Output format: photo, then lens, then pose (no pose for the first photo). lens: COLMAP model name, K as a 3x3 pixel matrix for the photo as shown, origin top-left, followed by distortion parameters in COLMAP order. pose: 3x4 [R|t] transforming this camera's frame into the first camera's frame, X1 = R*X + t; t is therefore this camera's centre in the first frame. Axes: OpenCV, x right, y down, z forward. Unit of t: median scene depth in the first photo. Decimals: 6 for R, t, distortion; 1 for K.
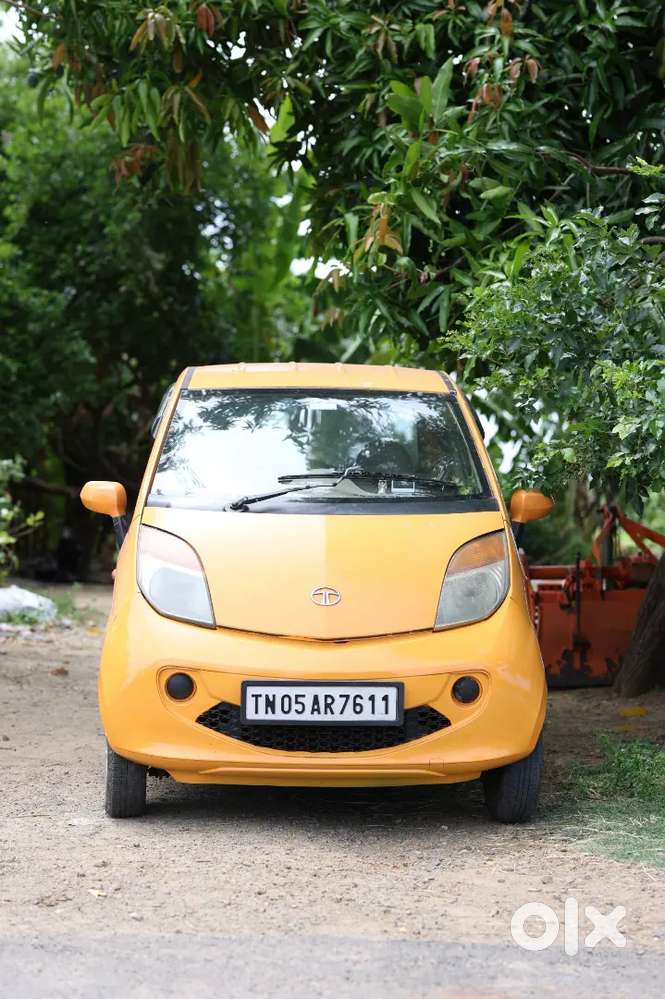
lens RADIAL K [[2350.3, 0, 328.8], [0, 2350.3, 482.4], [0, 0, 1]] dist [0.006468, -0.013076]
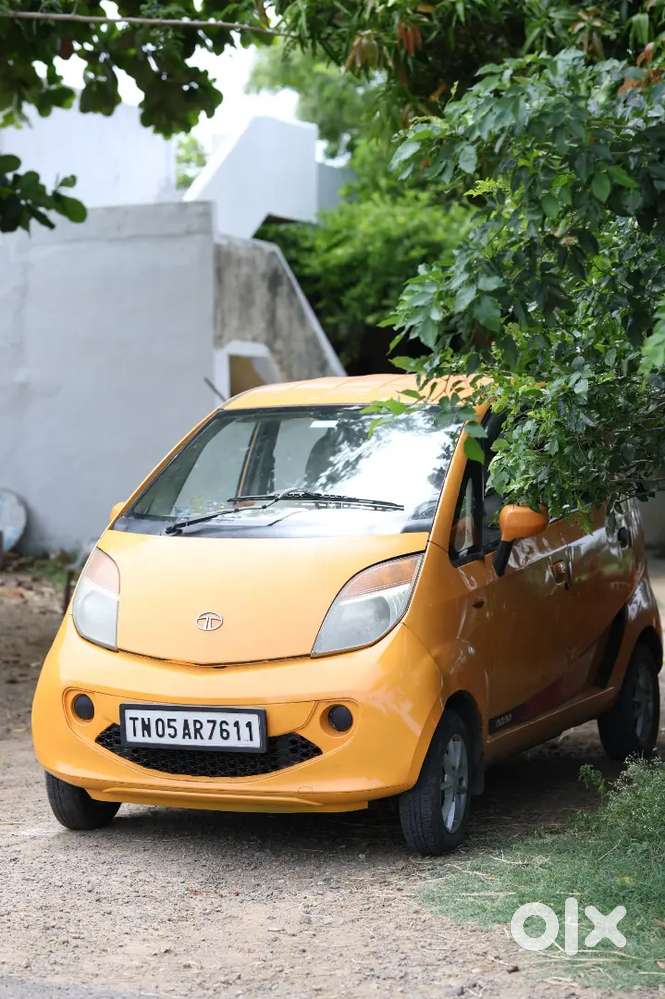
lens RADIAL K [[2350.3, 0, 328.8], [0, 2350.3, 482.4], [0, 0, 1]] dist [0.006468, -0.013076]
pose [[0.898908, -0.014824, -0.437887, 0.488116], [0.021571, 0.999713, 0.010437, -0.020286], [0.437606, -0.018827, 0.898970, 0.121452]]
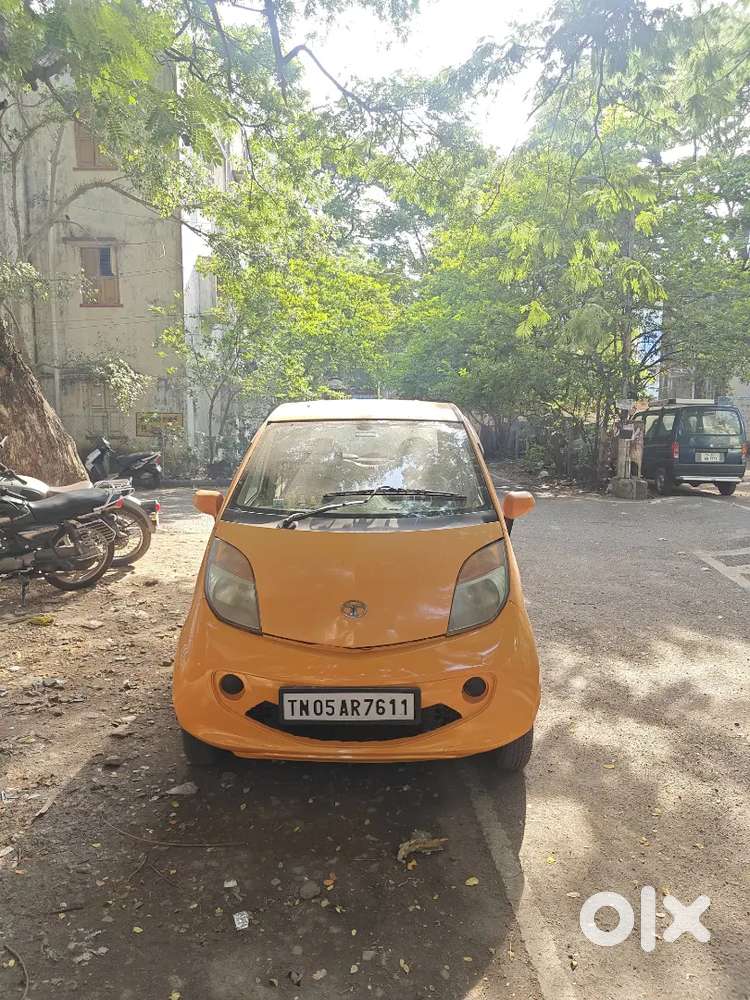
lens RADIAL K [[699.8, 0, 378.3], [0, 699.8, 499.2], [0, 0, 1]] dist [0.007444, -0.001877]
pose [[0.998341, -0.007418, -0.057093, 0.031451], [0.013691, 0.993805, 0.110289, -0.044387], [0.055921, -0.110888, 0.992258, 0.665667]]
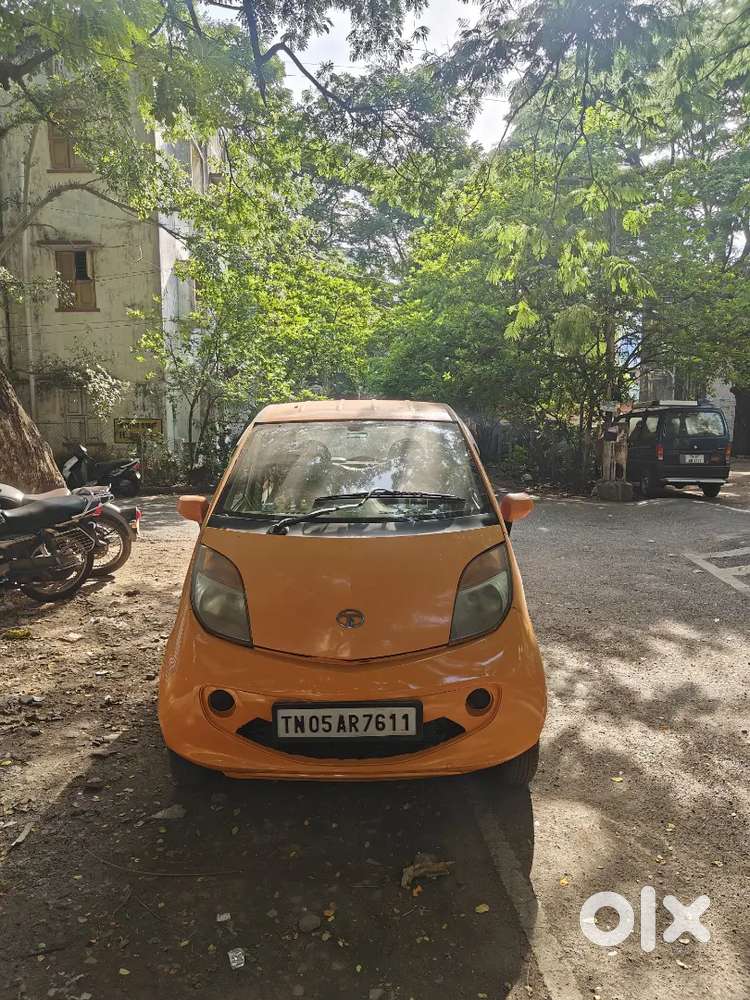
lens RADIAL K [[701.6, 0, 375.0], [0, 701.6, 500.0], [0, 0, 1]] dist [0.009108, -0.000426]
pose [[0.999242, -0.018014, -0.034509, 0.022899], [0.021519, 0.994339, 0.104055, -0.041616], [0.032439, -0.104719, 0.993973, 0.682237]]
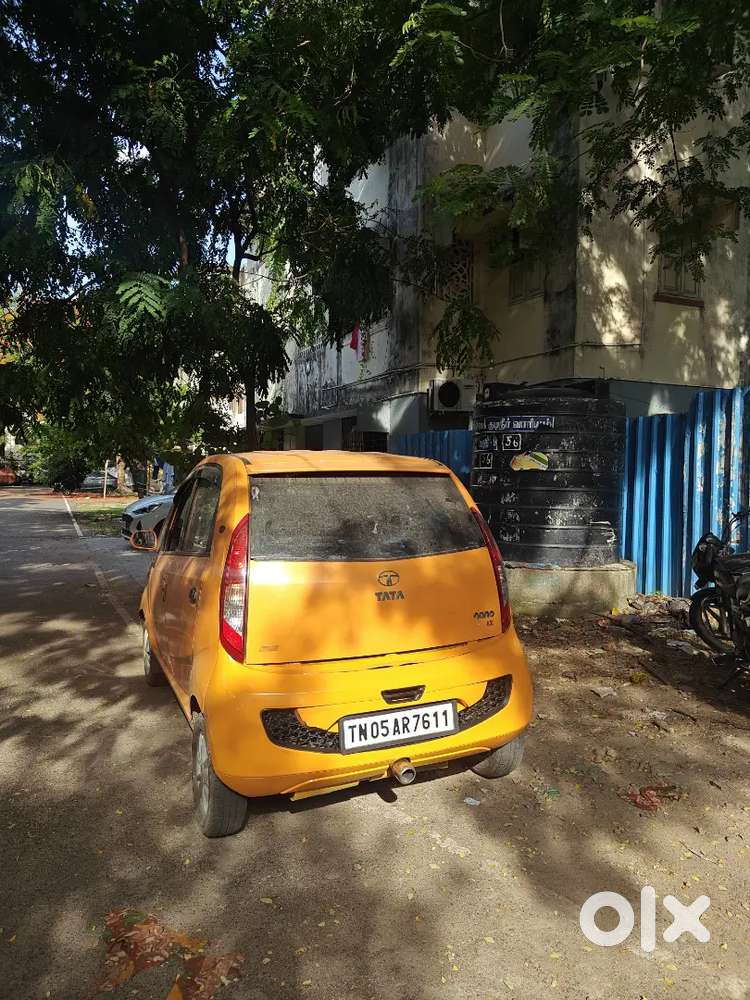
lens RADIAL K [[699.8, 0, 378.3], [0, 699.8, 499.2], [0, 0, 1]] dist [0.007444, -0.001877]
pose [[-0.930185, 0.008858, -0.366984, 0.129285], [-0.006296, 0.999177, 0.040076, -0.046039], [0.367037, 0.039589, -0.929364, 1.721952]]
